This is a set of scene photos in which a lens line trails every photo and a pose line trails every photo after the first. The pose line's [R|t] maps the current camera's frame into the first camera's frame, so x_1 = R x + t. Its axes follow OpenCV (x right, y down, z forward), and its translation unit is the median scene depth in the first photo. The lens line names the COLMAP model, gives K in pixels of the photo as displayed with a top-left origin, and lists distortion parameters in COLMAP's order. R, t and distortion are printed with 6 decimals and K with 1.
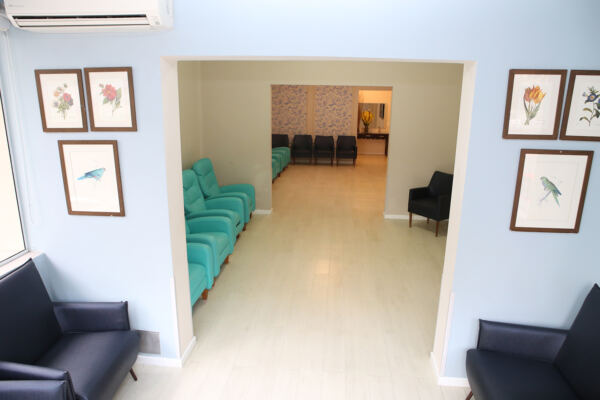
lens RADIAL K [[407.0, 0, 300.0], [0, 407.0, 200.0], [0, 0, 1]] dist [-0.118261, 0.069687]
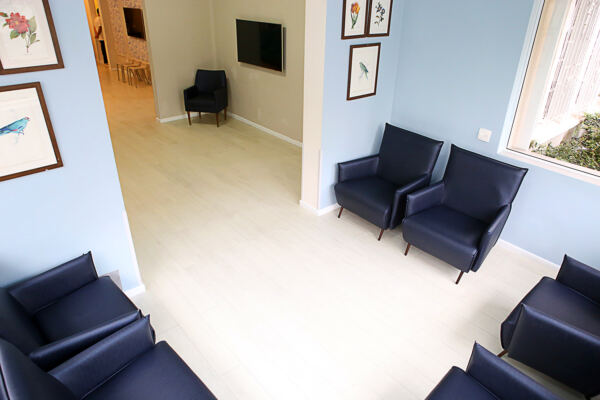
lens RADIAL K [[407.0, 0, 300.0], [0, 407.0, 200.0], [0, 0, 1]] dist [-0.118261, 0.069687]
pose [[0.693961, -0.337778, 0.635865, -0.705265], [0.168669, 0.934821, 0.312508, -0.080641], [-0.699978, -0.109618, 0.705702, -0.018411]]
